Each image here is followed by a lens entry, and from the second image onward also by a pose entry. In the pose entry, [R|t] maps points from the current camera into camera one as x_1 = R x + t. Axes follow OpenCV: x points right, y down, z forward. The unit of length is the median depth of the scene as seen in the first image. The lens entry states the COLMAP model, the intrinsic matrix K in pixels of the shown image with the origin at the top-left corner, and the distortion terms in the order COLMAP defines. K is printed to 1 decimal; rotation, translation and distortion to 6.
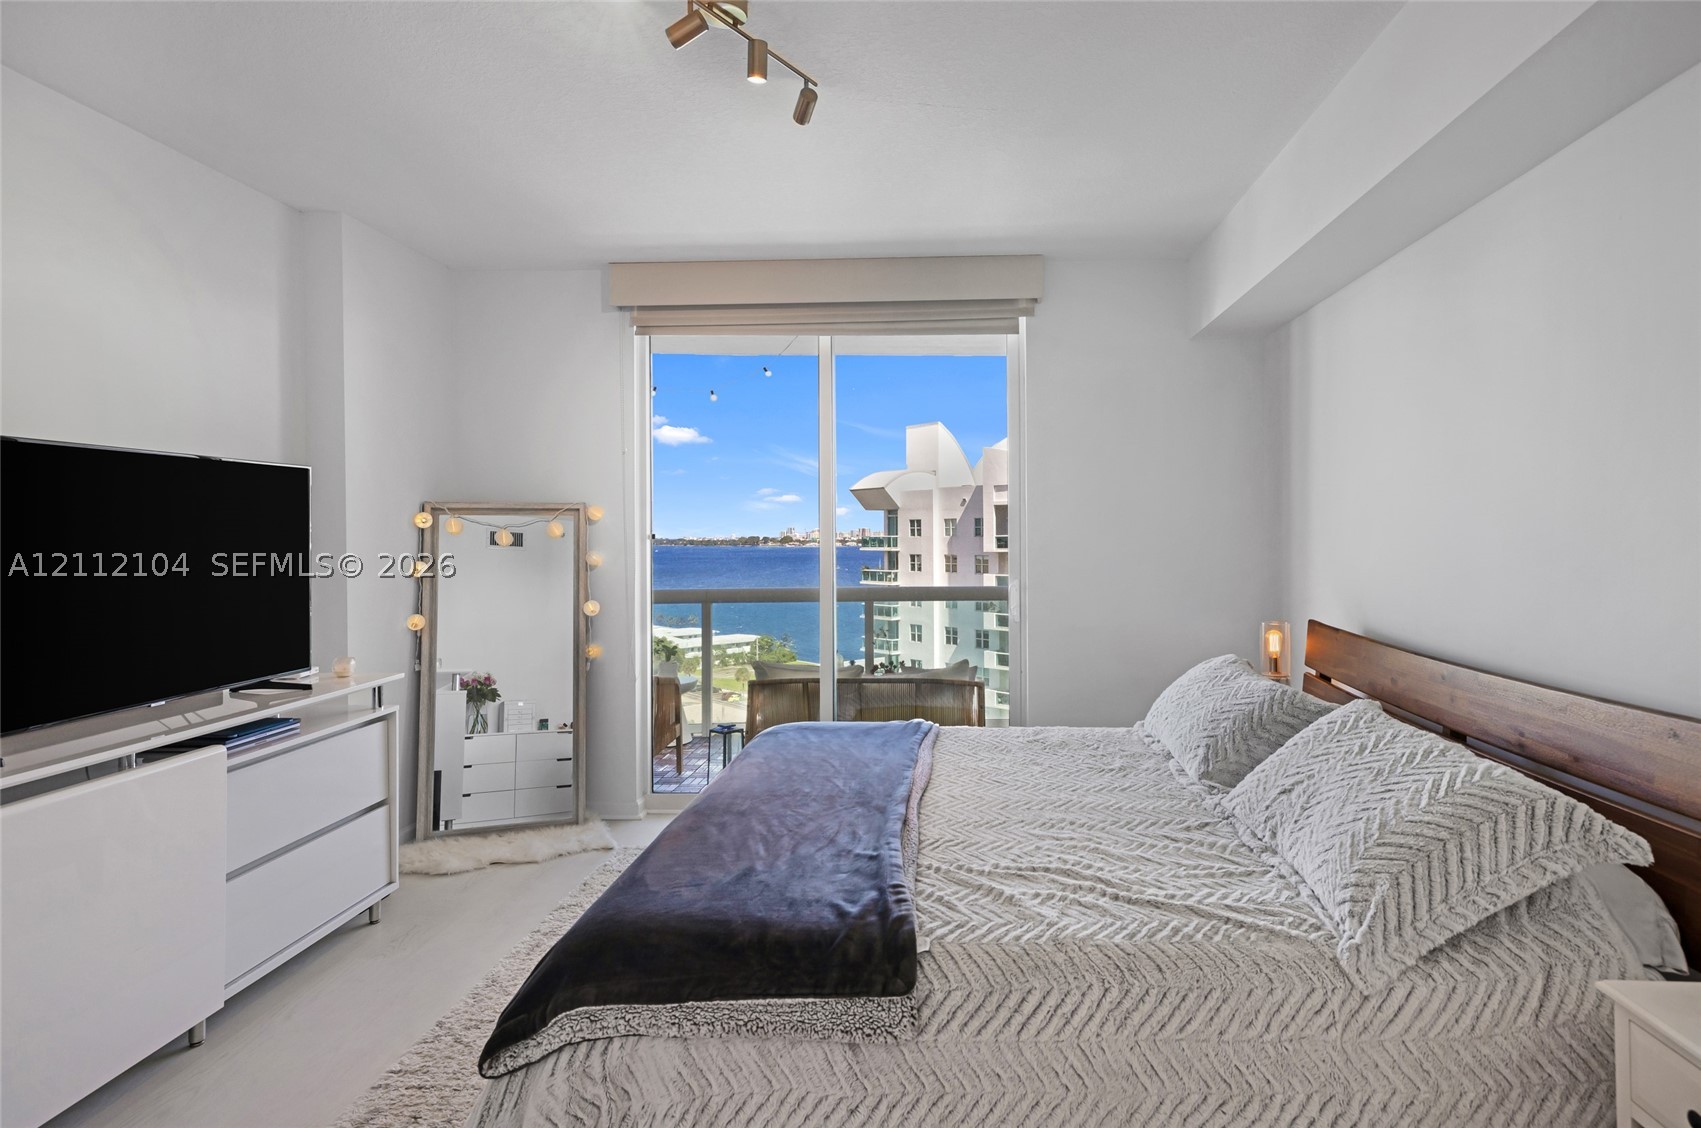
lens RADIAL K [[942.7, 0, 921.4], [0, 942.7, 538.5], [0, 0, 1]] dist [0.002241, 0.000852]
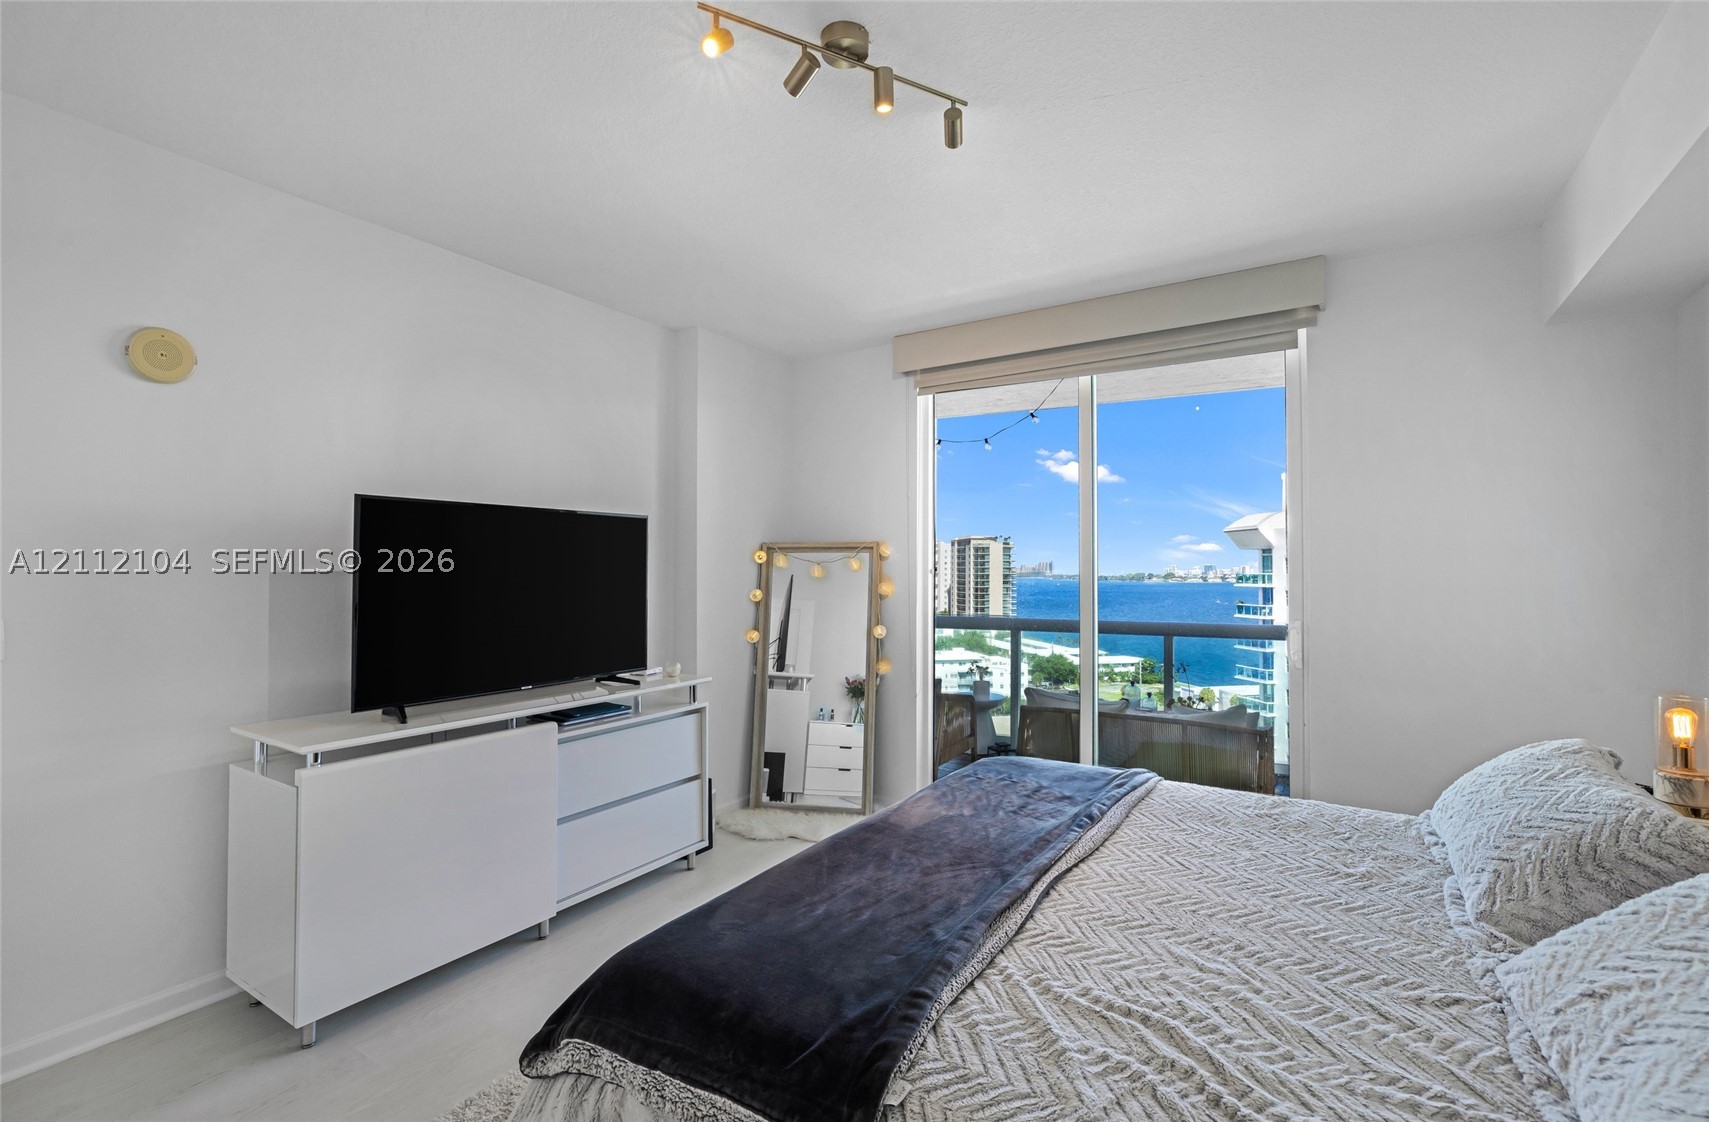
lens RADIAL K [[762.9, 0, 861.9], [0, 762.9, 557.9], [0, 0, 1]] dist [-0.014683, 0.004457]
pose [[0.860406, -0.002754, -0.509602, 0.158674], [-0.008024, 0.999788, -0.018949, 0.000756], [0.509546, 0.020393, 0.860202, 0.234884]]
